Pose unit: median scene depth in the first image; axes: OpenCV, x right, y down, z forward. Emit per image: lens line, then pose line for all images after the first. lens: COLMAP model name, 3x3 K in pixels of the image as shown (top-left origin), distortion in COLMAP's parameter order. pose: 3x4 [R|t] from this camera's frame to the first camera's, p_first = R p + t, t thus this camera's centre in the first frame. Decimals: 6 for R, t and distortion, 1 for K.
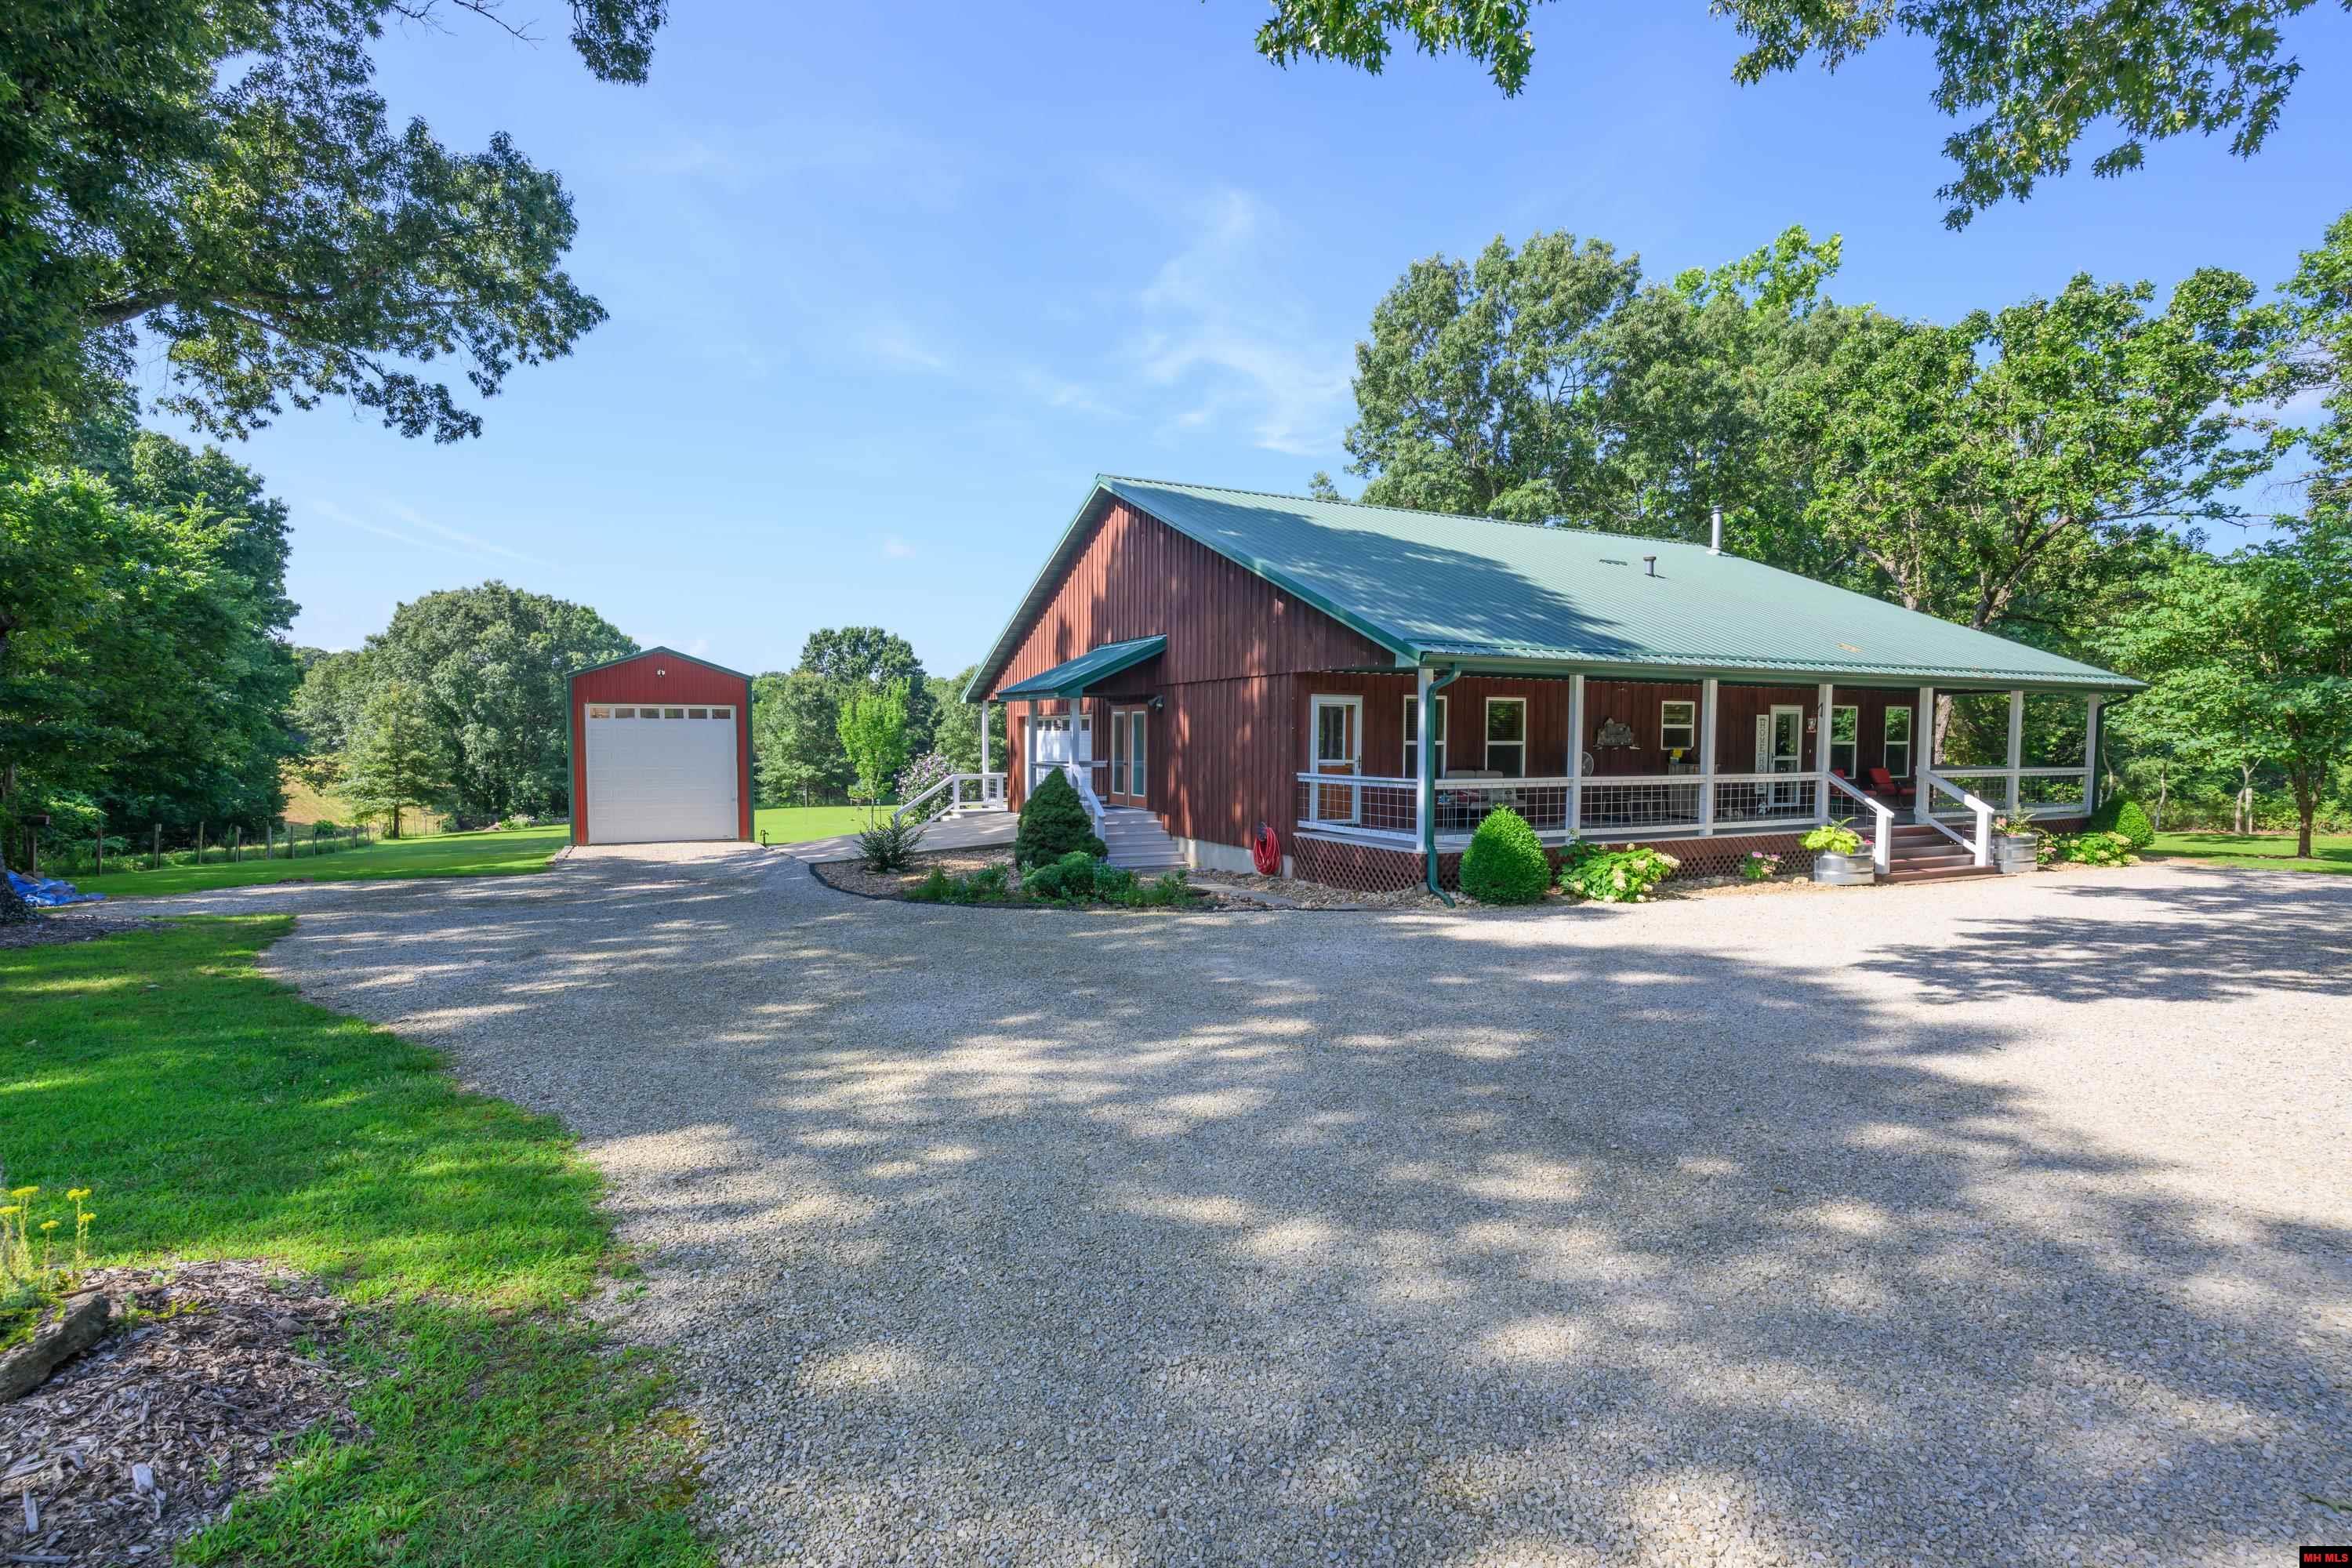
lens RADIAL K [[1128.6, 0, 1168.6], [0, 1128.6, 796.7], [0, 0, 1]] dist [-0.000212, 0.000868]
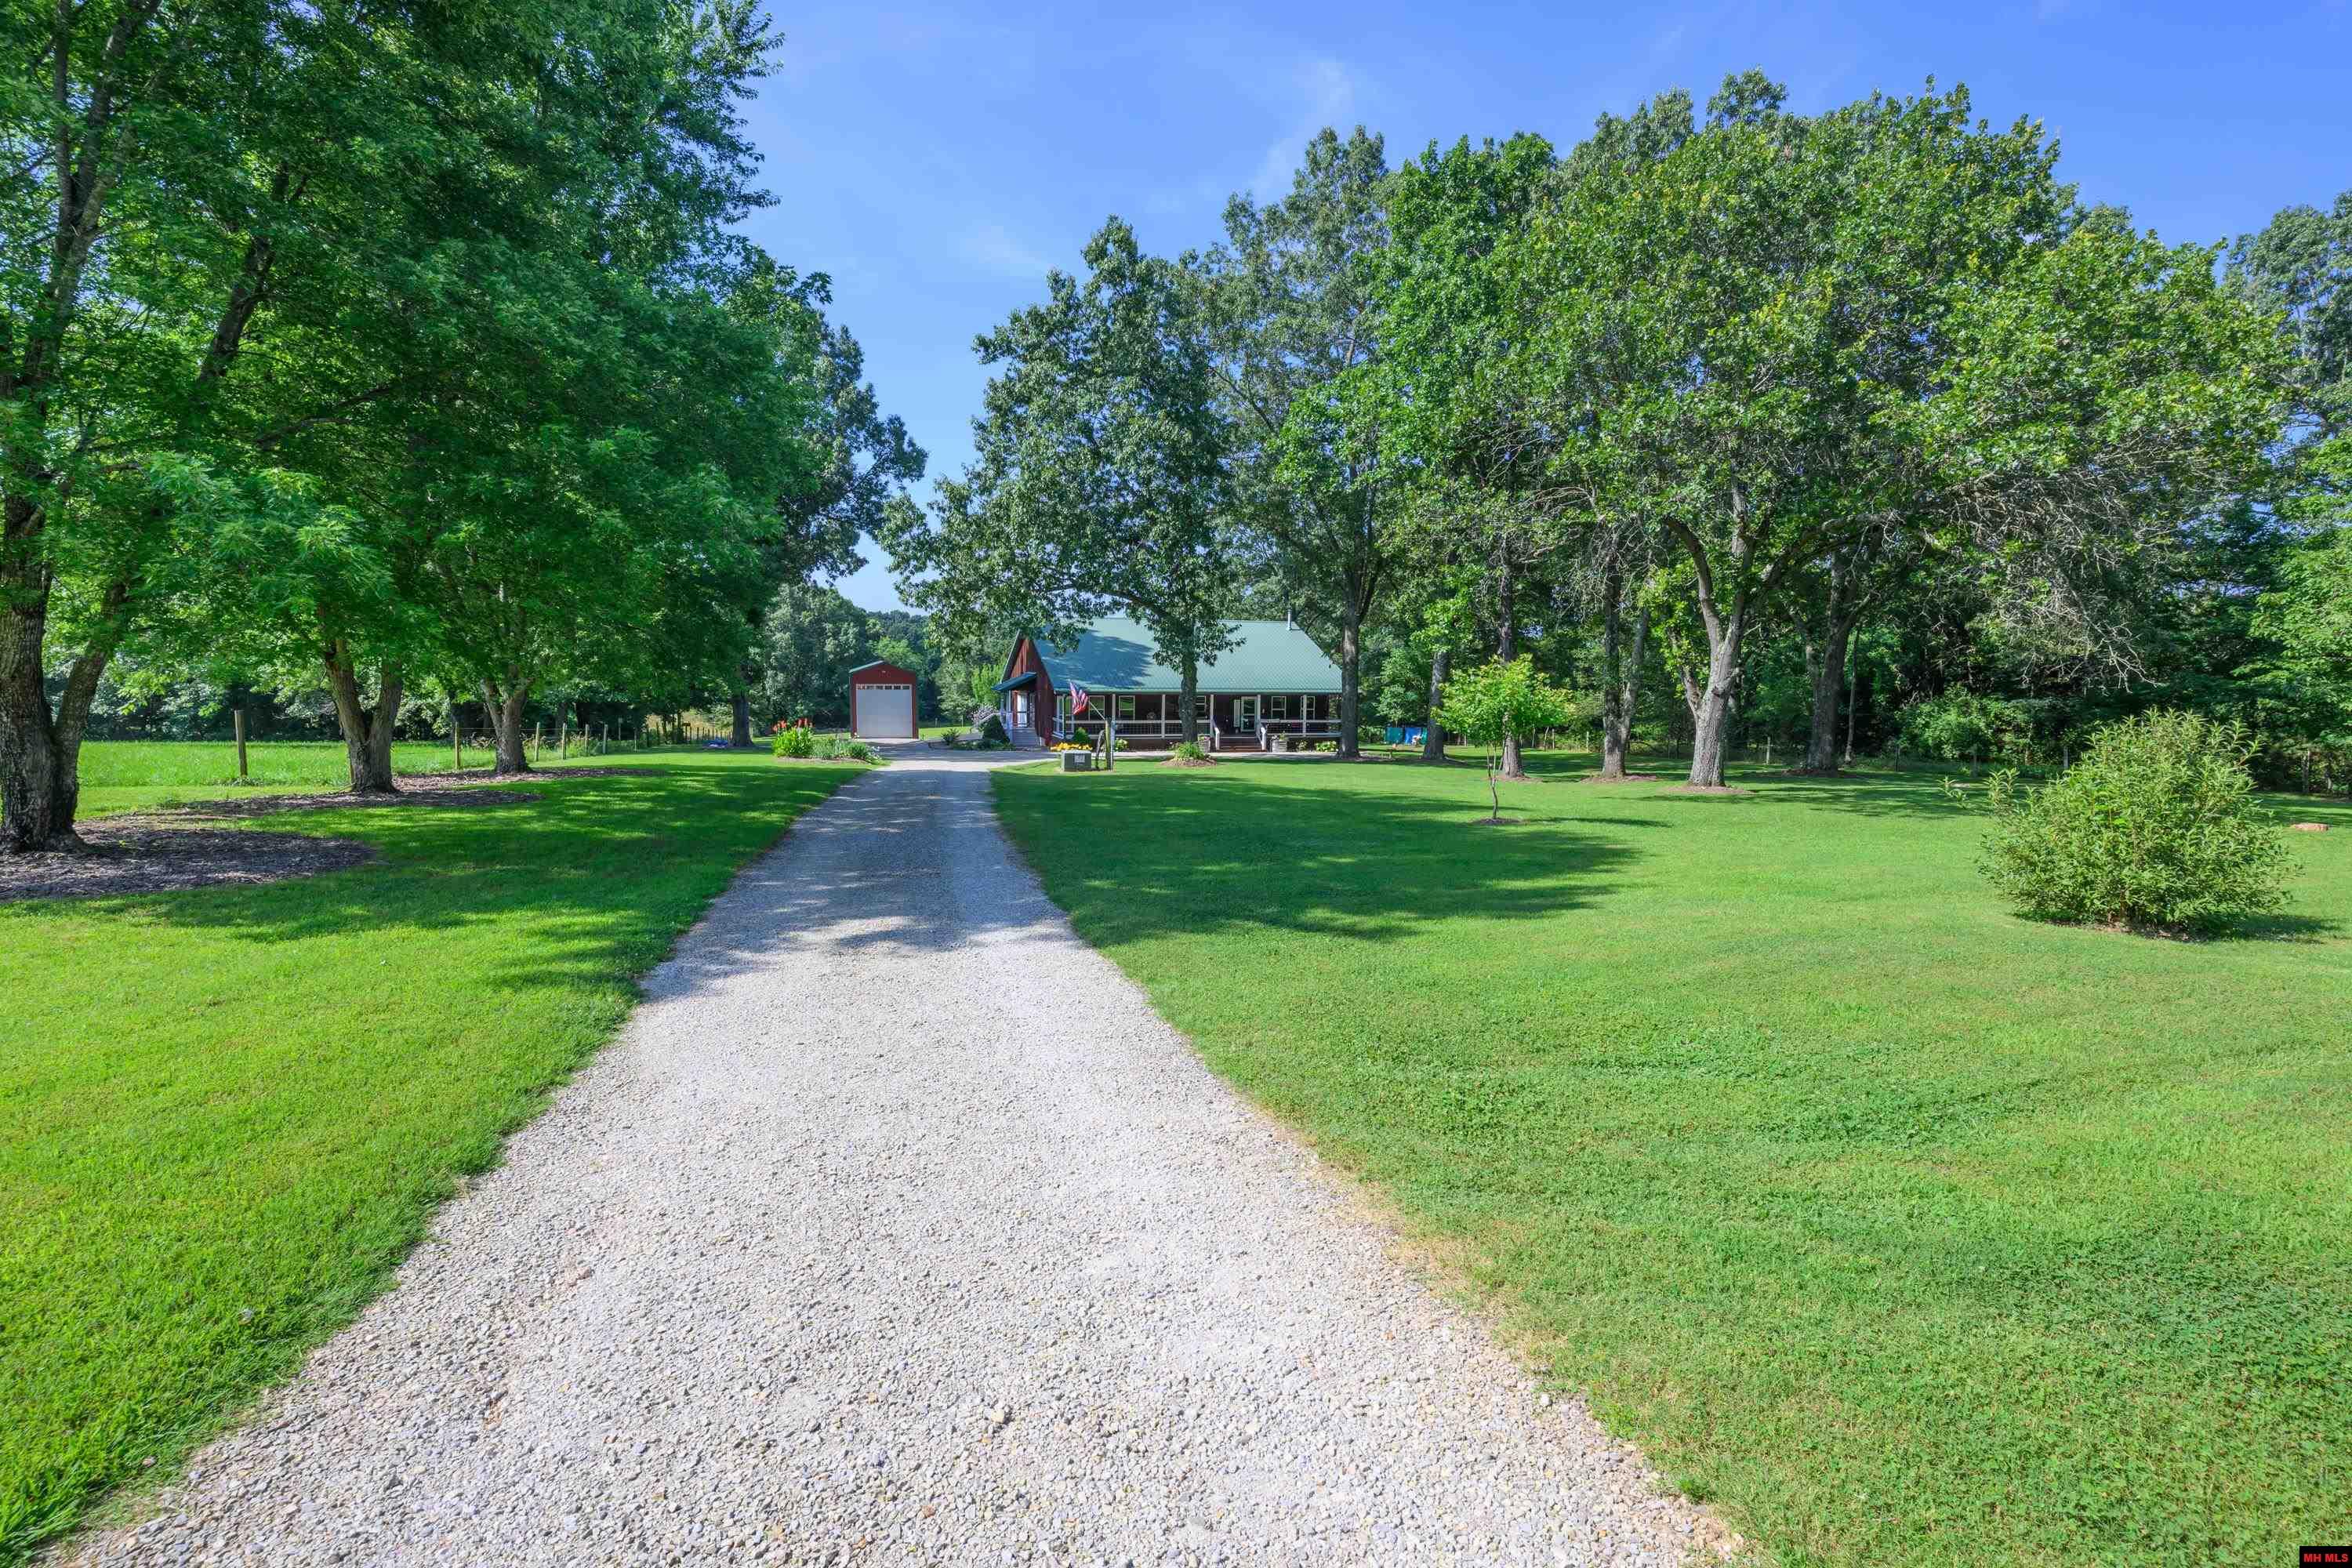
lens RADIAL K [[1128.6, 0, 1186.3], [0, 1128.6, 770.9], [0, 0, 1]] dist [-0.000212, 0.000868]
pose [[0.988043, 0.024108, -0.152279, 0.773149], [-0.017452, 0.998839, 0.044898, -0.015442], [0.153185, -0.041704, 0.987317, -1.774397]]
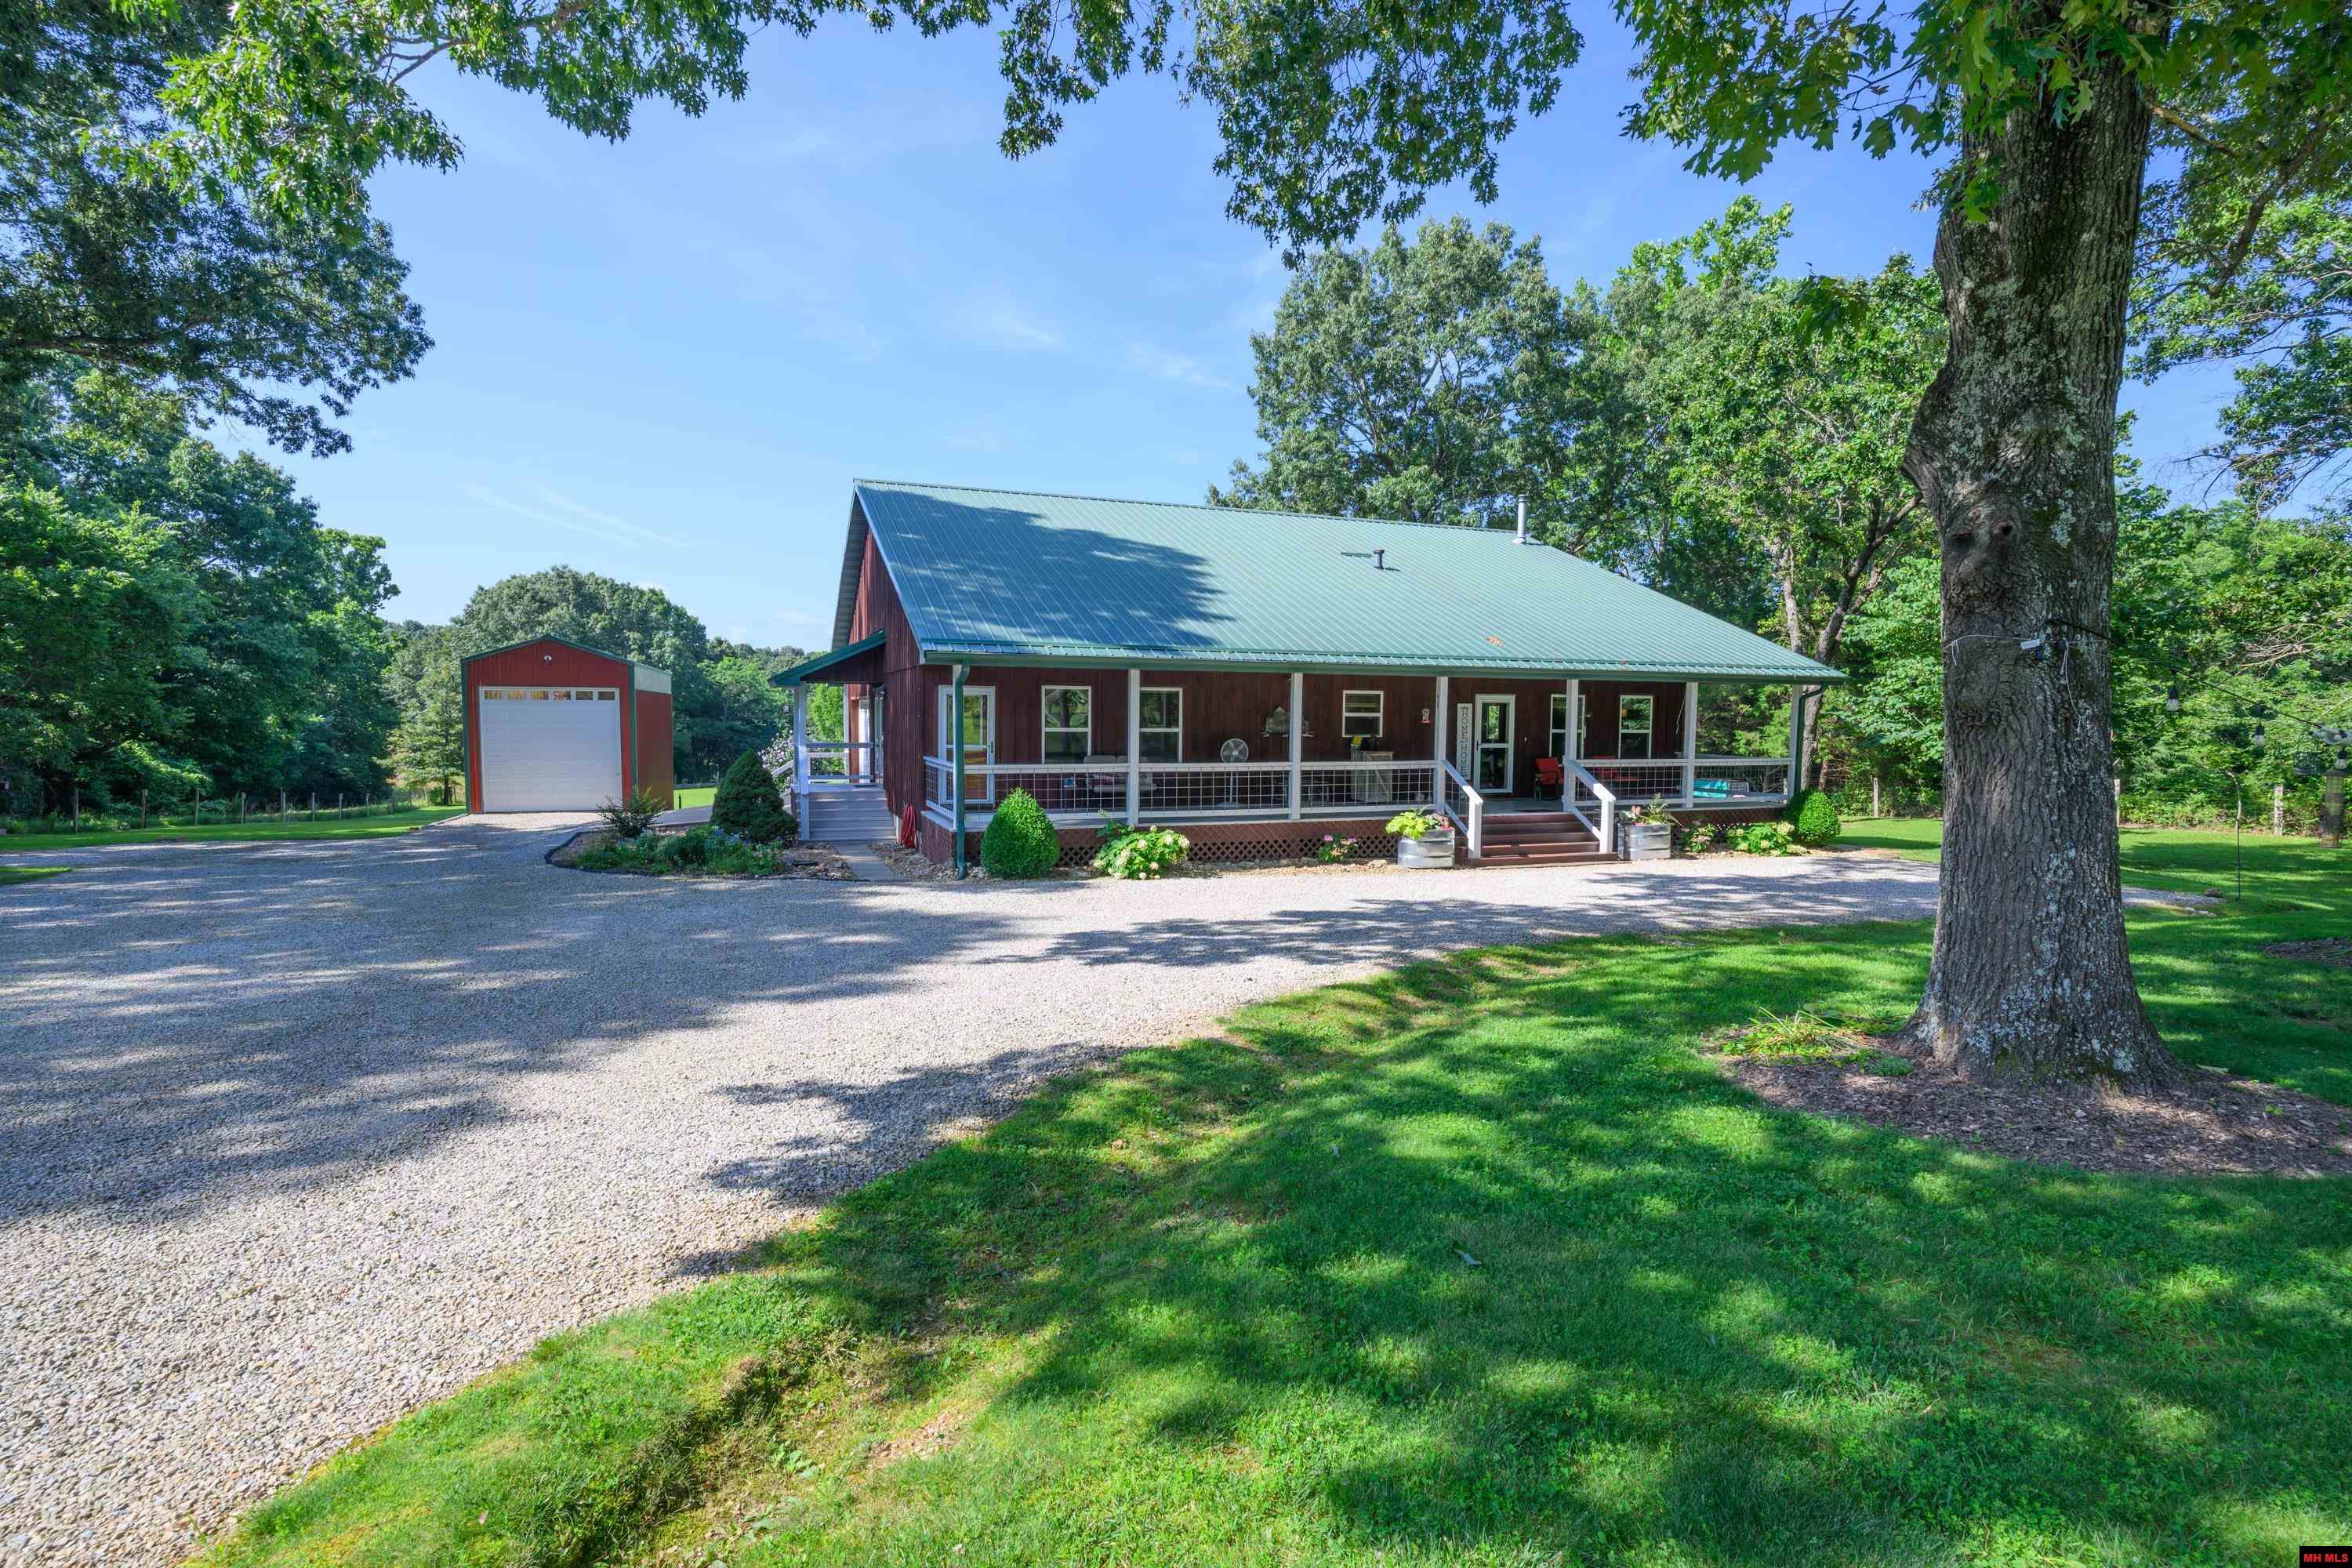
lens RADIAL K [[1128.6, 0, 1173.1], [0, 1128.6, 790.3], [0, 0, 1]] dist [-0.000212, 0.000868]
pose [[0.995344, 0.012172, -0.095615, 0.327732], [-0.010643, 0.999807, 0.016483, -0.006725], [0.095798, -0.015389, 0.995282, -0.051349]]
